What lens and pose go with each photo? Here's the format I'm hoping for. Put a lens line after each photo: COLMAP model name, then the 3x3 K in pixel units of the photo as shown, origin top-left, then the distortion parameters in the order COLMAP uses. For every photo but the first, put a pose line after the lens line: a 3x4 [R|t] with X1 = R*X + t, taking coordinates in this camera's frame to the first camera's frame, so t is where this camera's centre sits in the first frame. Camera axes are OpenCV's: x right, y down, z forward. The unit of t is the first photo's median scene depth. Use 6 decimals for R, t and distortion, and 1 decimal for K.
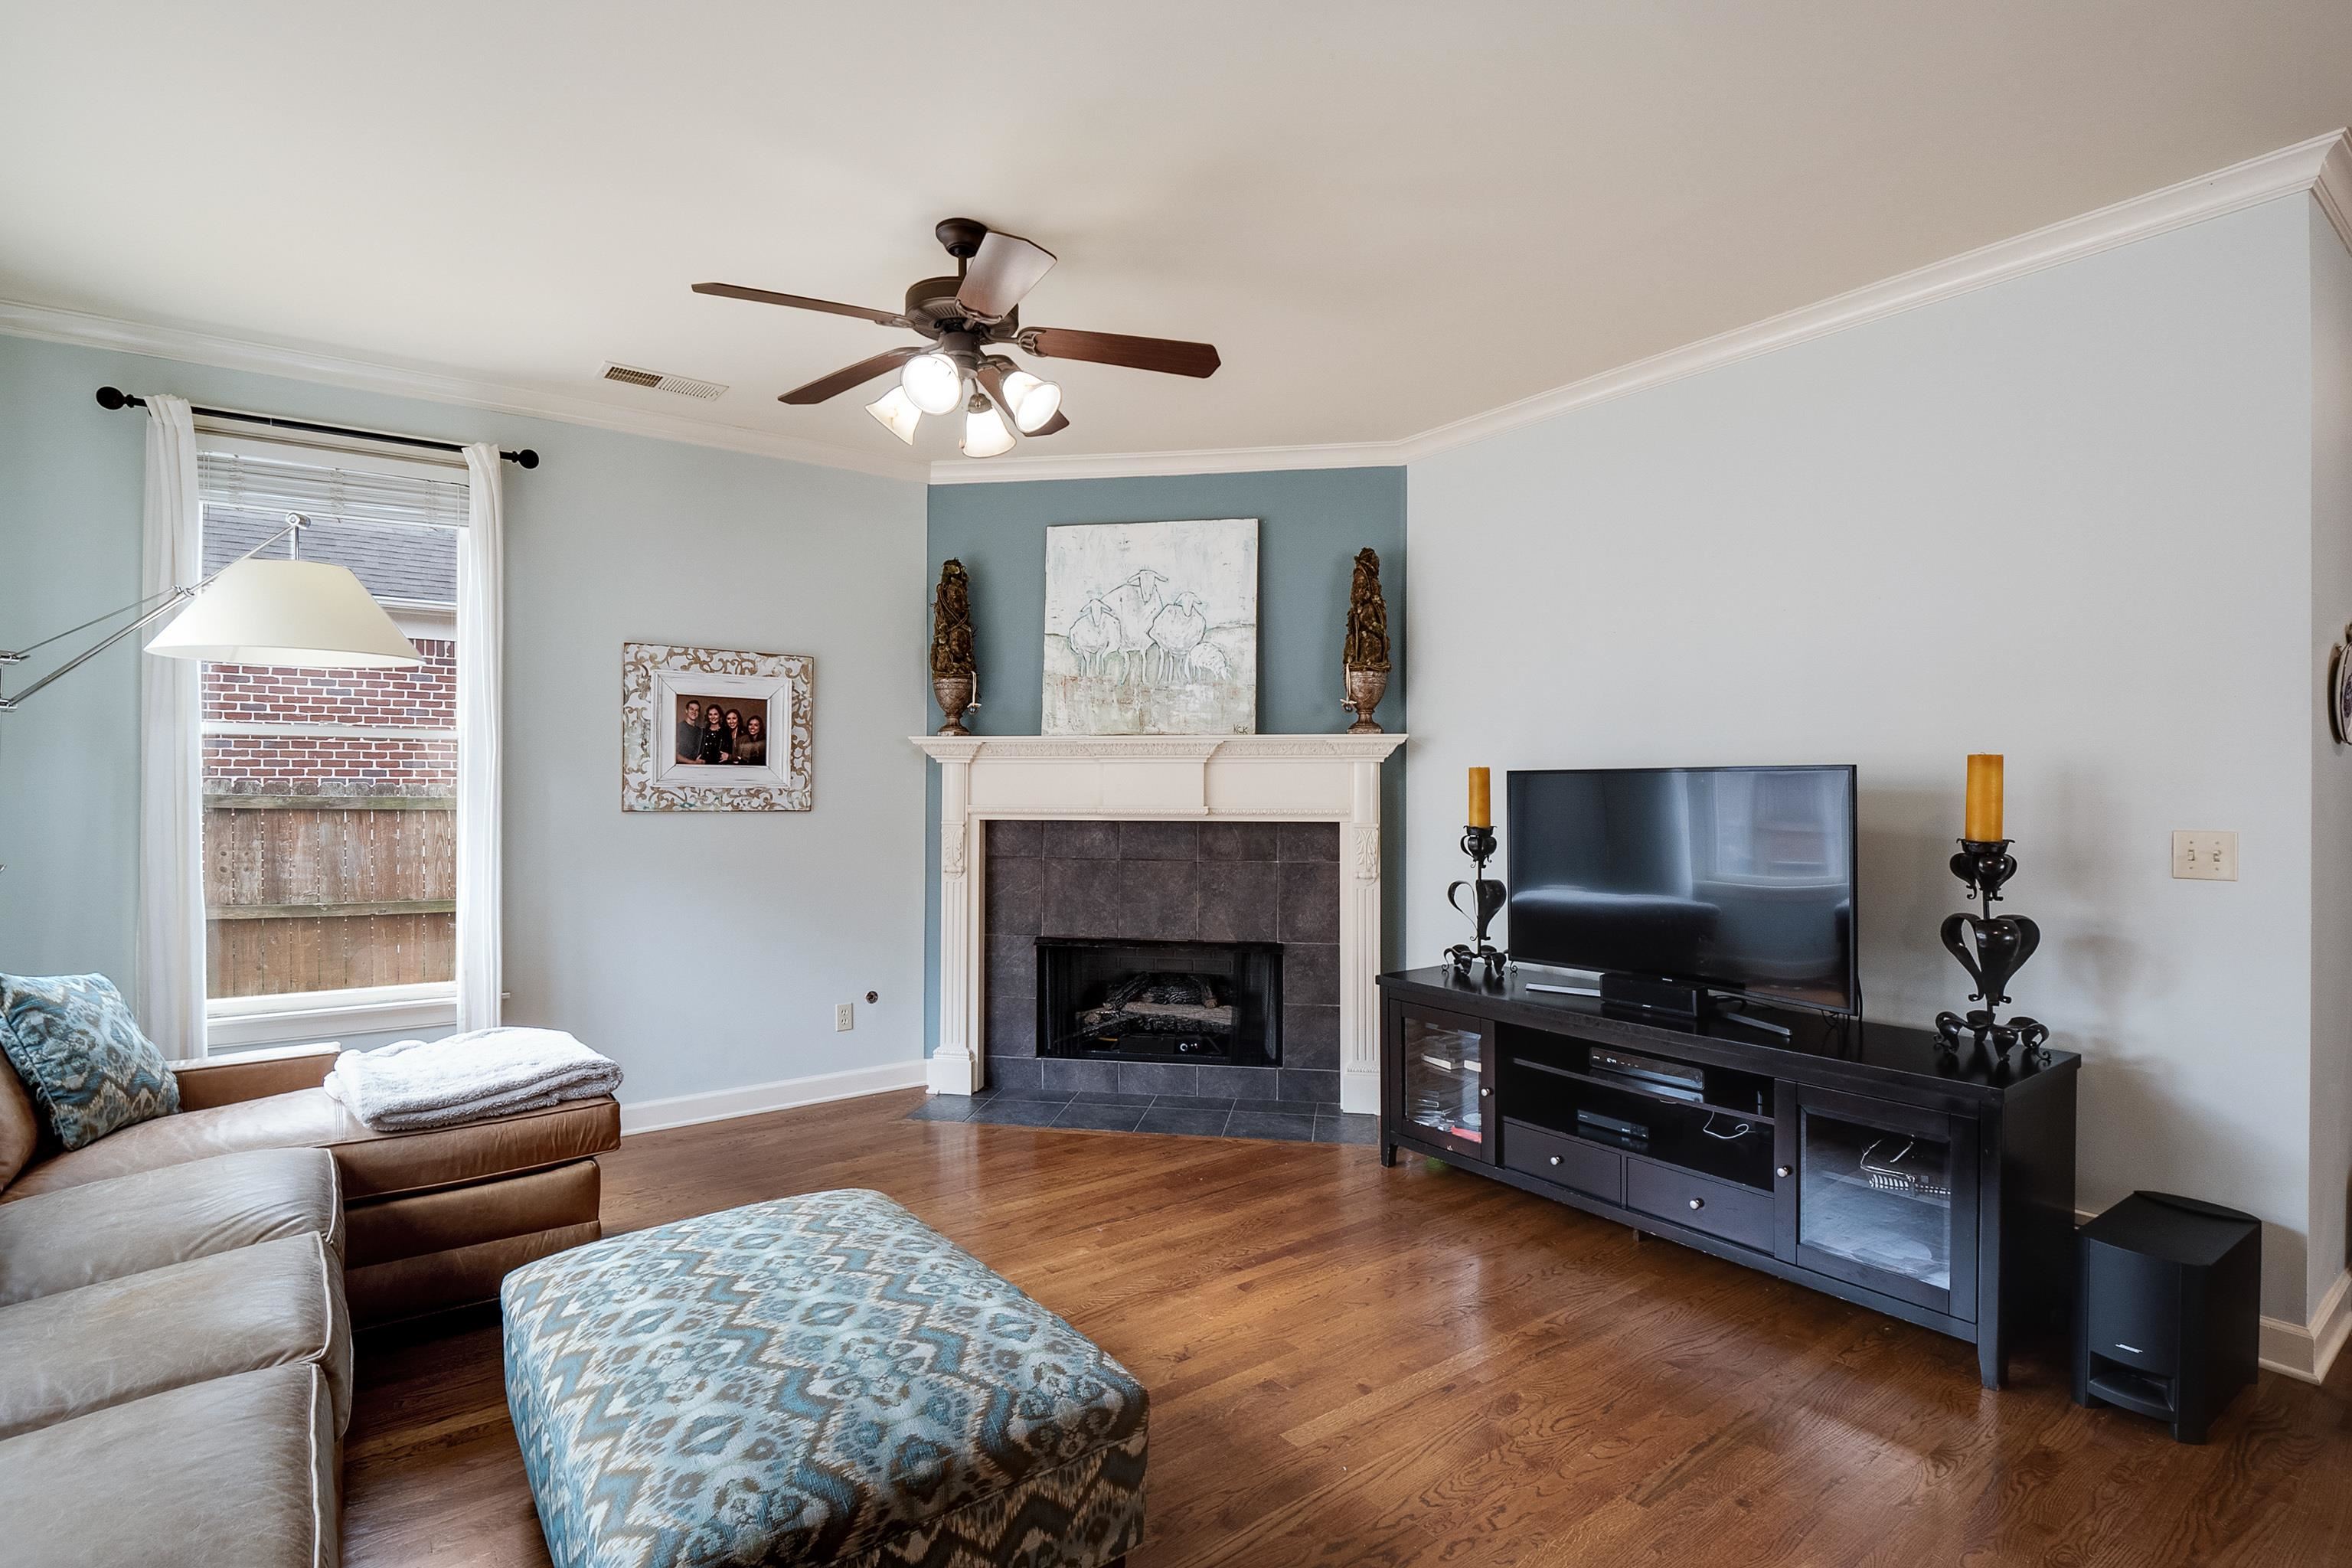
lens RADIAL K [[1117.9, 0, 1174.1], [0, 1117.9, 795.2], [0, 0, 1]] dist [-0.001720, -0.000952]
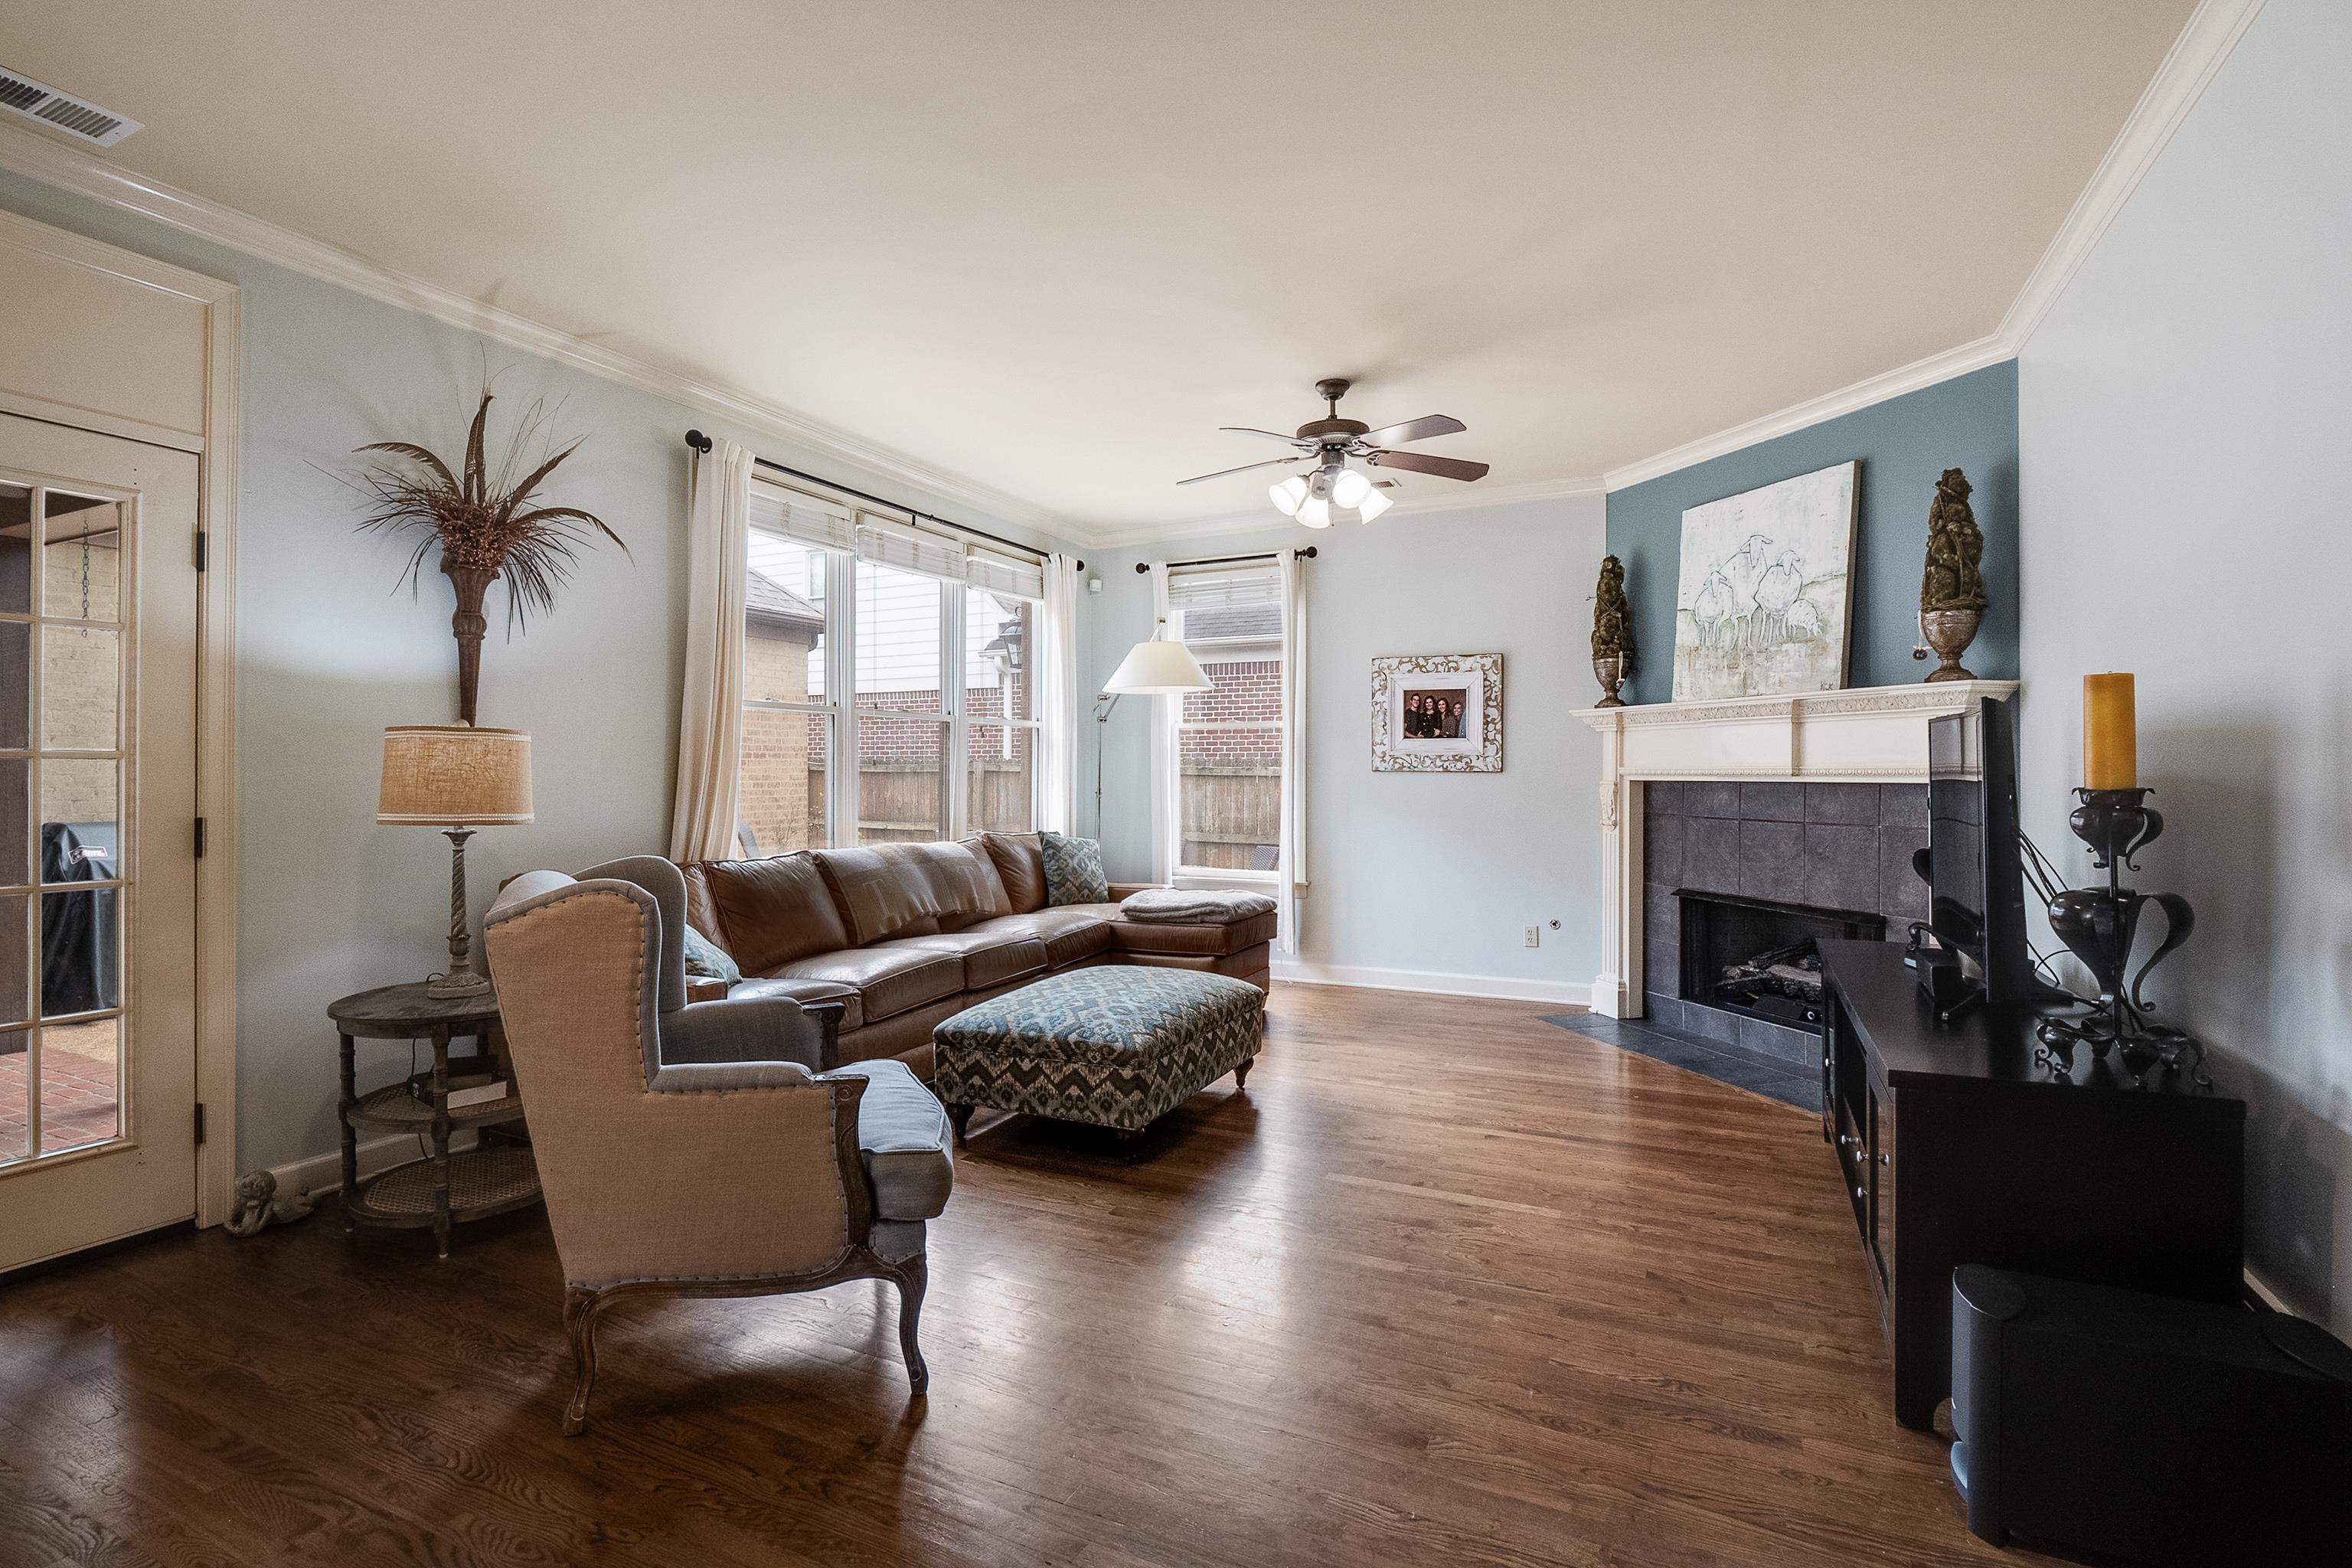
lens RADIAL K [[1134.0, 0, 1169.8], [0, 1134.0, 773.4], [0, 0, 1]] dist [-0.000715, -0.000712]
pose [[0.463864, -0.001195, -0.885905, 0.668178], [-0.003067, 0.999991, -0.002955, 0.021007], [0.885901, 0.004087, 0.463857, 0.050445]]
